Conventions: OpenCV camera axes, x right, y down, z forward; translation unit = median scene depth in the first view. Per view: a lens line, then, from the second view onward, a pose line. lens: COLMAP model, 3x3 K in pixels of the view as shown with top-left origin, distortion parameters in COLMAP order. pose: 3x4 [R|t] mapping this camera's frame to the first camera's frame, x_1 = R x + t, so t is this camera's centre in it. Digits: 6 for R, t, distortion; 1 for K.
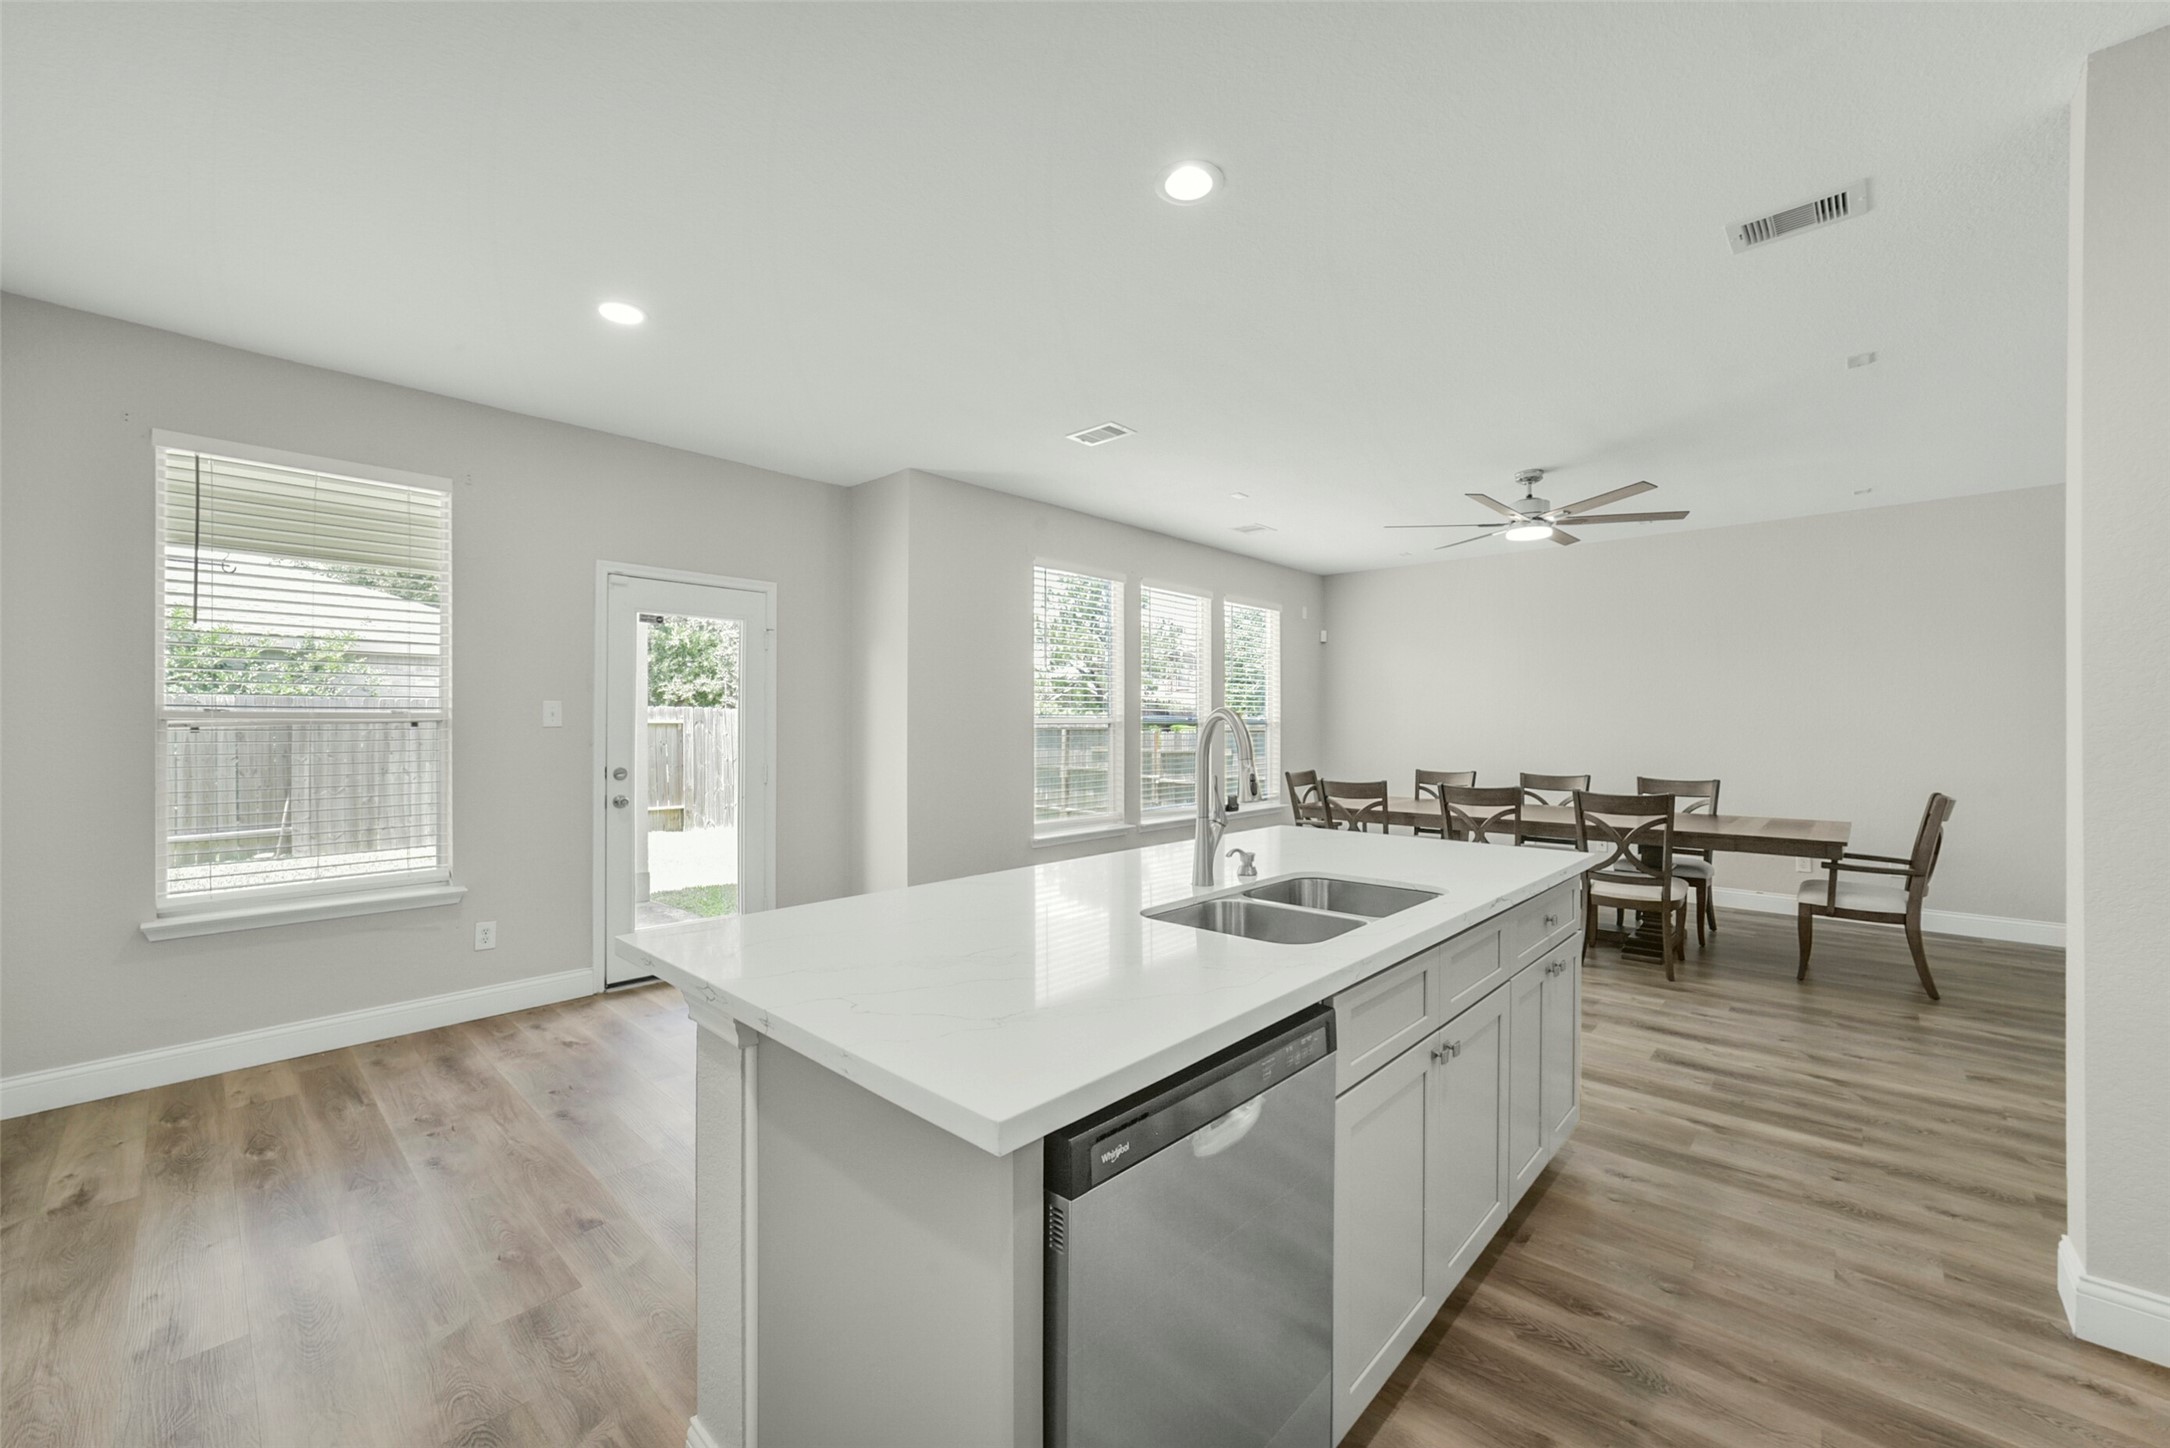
lens RADIAL K [[852.9, 0, 1074.8], [0, 852.9, 729.7], [0, 0, 1]] dist [-0.016048, 0.000887]
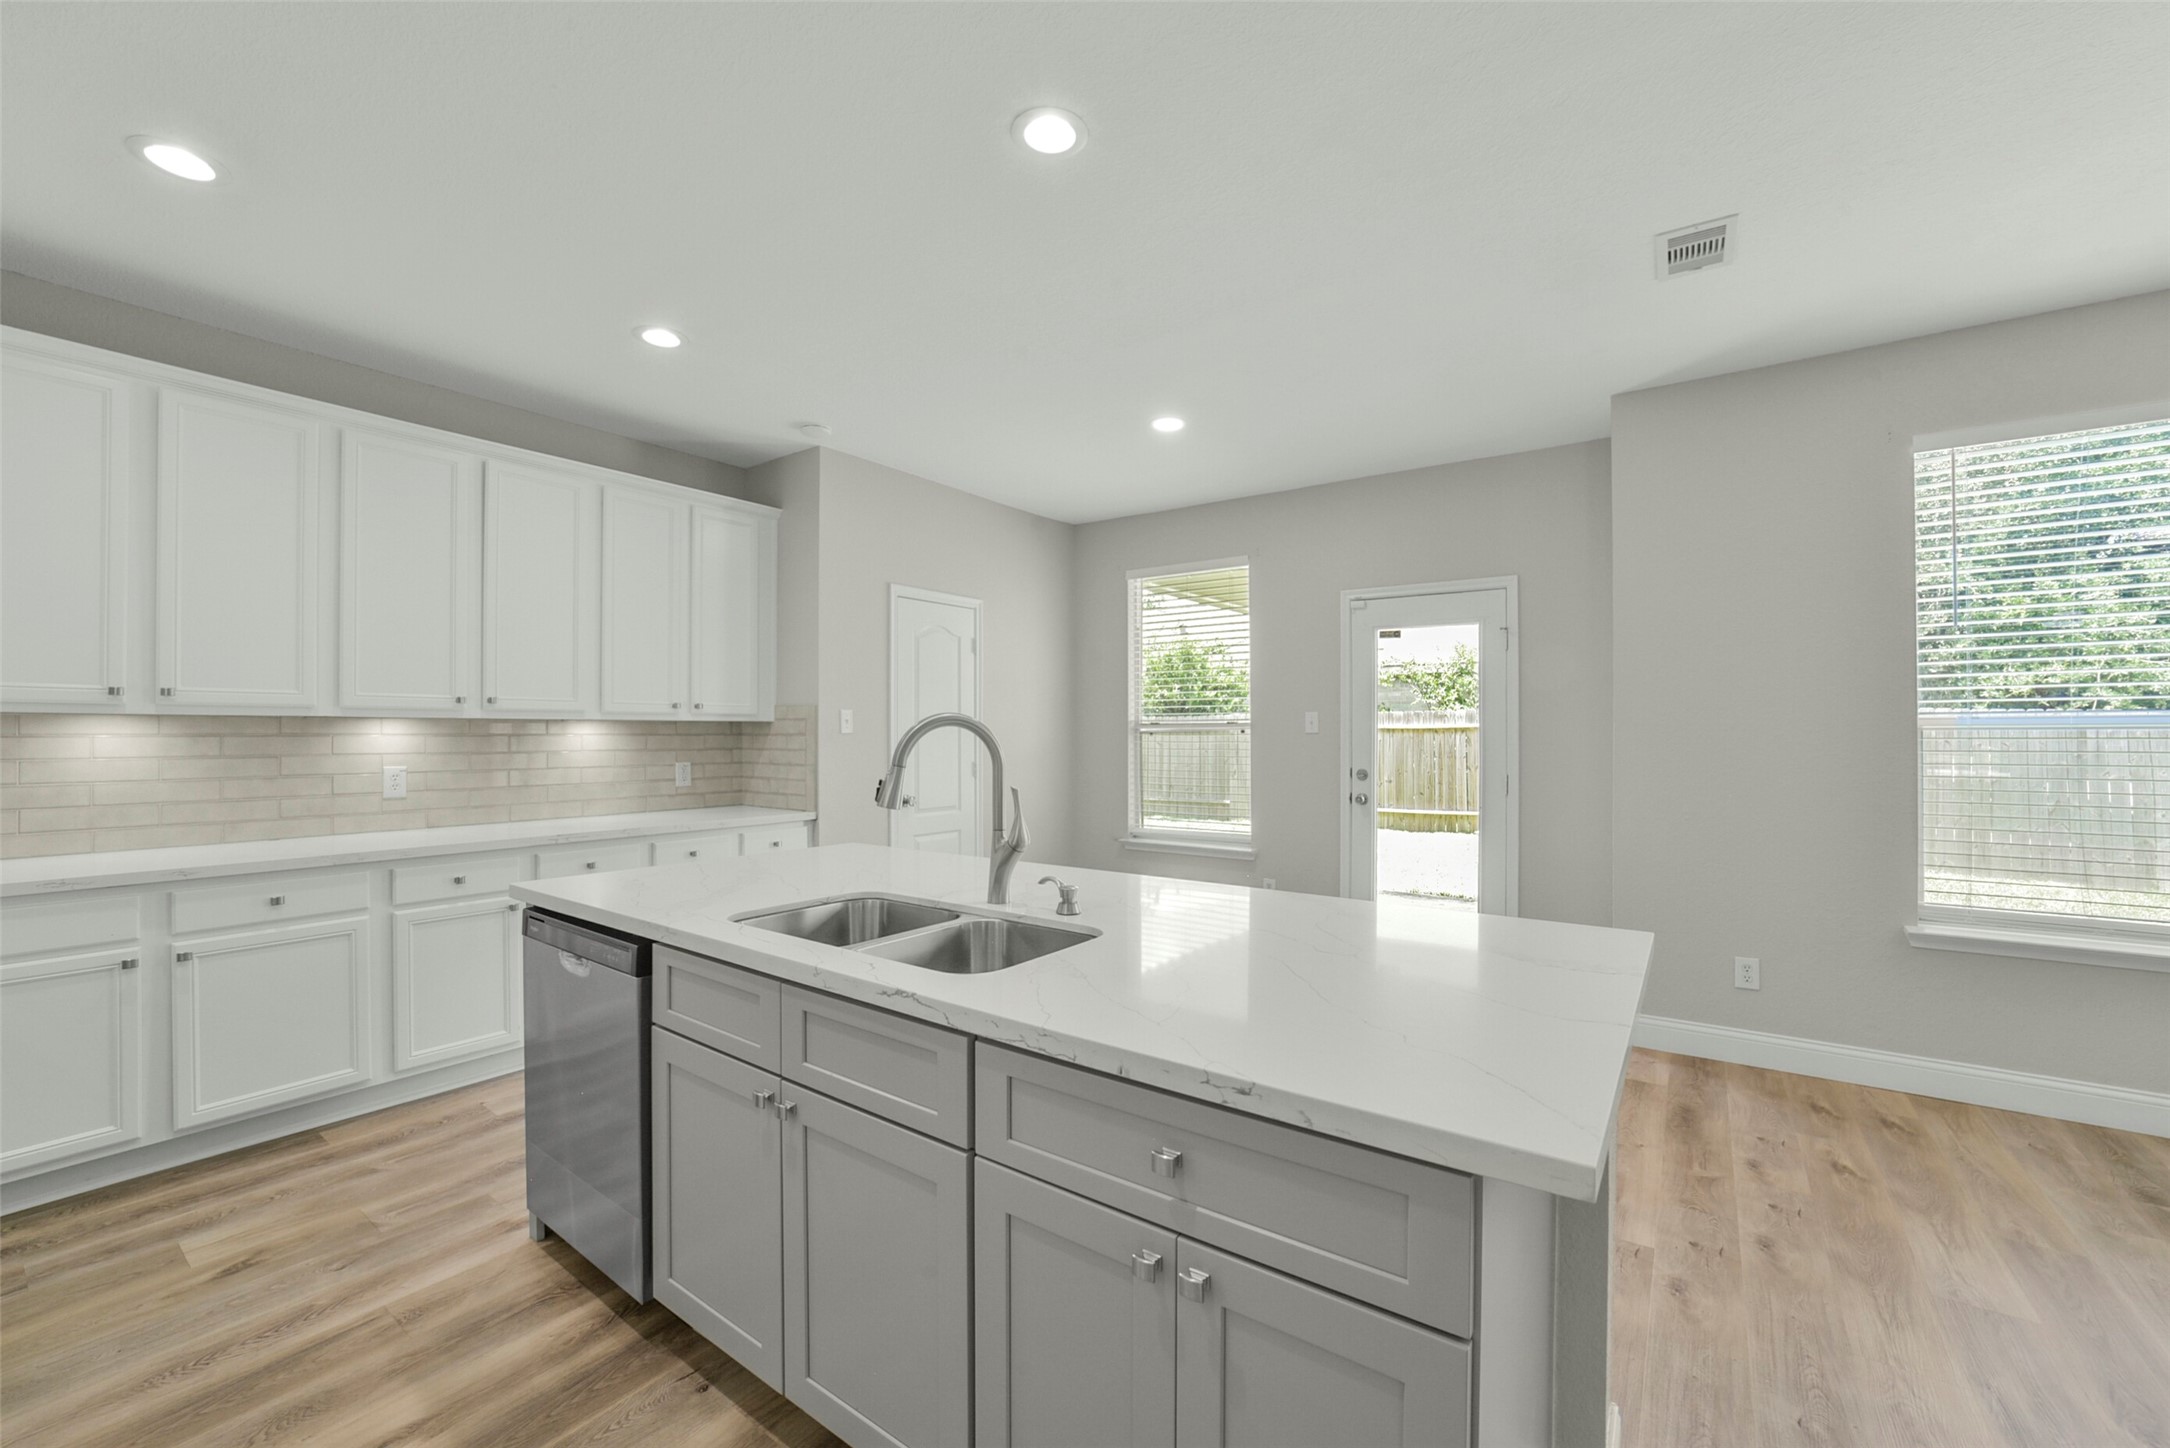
lens RADIAL K [[852.9, 0, 1076.2], [0, 852.9, 722.2], [0, 0, 1]] dist [-0.016048, 0.000887]
pose [[0.135174, -0.007925, -0.990790, 0.538164], [-0.007511, 0.999931, -0.009023, -0.005163], [0.990793, 0.008661, 0.135105, 0.466736]]
